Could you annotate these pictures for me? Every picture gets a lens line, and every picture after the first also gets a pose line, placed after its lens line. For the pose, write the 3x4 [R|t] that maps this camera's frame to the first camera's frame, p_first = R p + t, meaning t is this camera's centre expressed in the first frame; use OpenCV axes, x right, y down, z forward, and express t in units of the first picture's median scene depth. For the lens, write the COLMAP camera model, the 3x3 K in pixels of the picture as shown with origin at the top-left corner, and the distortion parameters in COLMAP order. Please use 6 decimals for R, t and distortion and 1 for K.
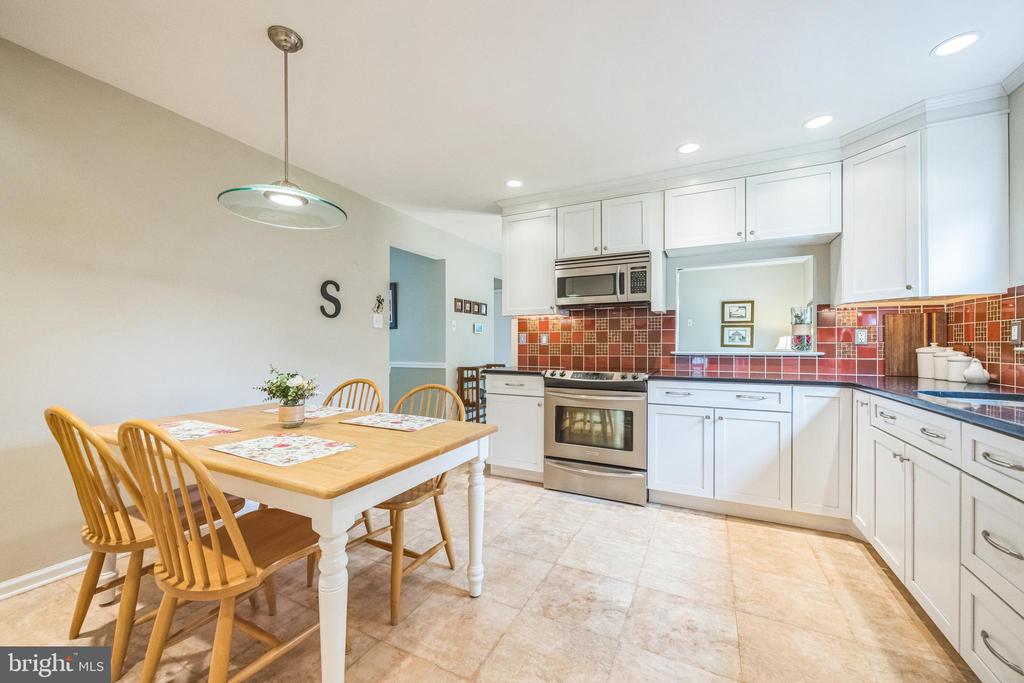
lens RADIAL K [[401.3, 0, 510.1], [0, 401.3, 346.7], [0, 0, 1]] dist [-0.002956, -0.000134]
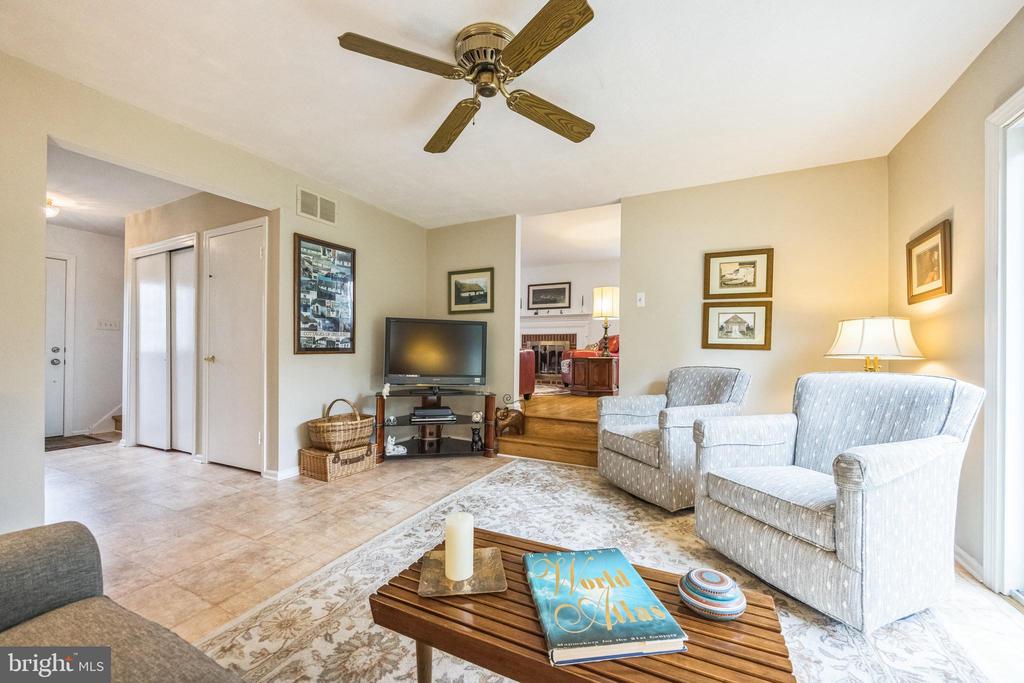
lens RADIAL K [[401.3, 0, 514.3], [0, 401.3, 348.3], [0, 0, 1]] dist [-0.002956, -0.000134]
pose [[0.999791, 0.006366, -0.019415, 0.316316], [-0.006323, 0.999977, 0.002315, 0.000788], [0.019429, -0.002192, 0.999809, 0.526166]]
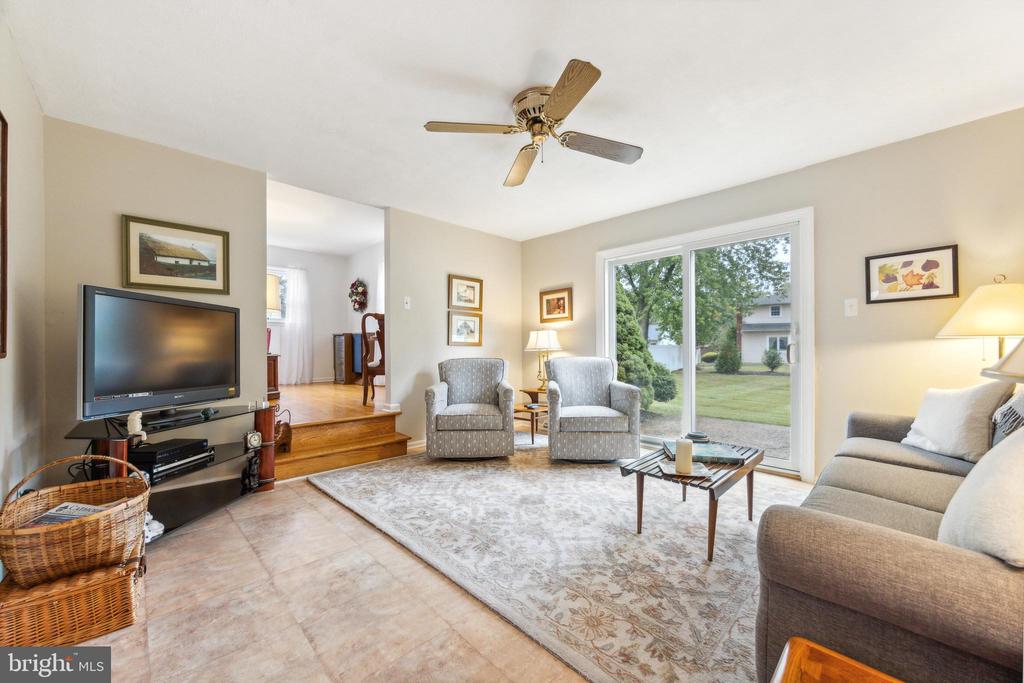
lens RADIAL K [[401.3, 0, 491.0], [0, 401.3, 342.5], [0, 0, 1]] dist [-0.002956, -0.000134]
pose [[0.355560, 0.008859, 0.934611, -0.047968], [-0.005243, 0.999958, -0.007484, 0.001053], [-0.934639, -0.002239, 0.355592, 0.721689]]
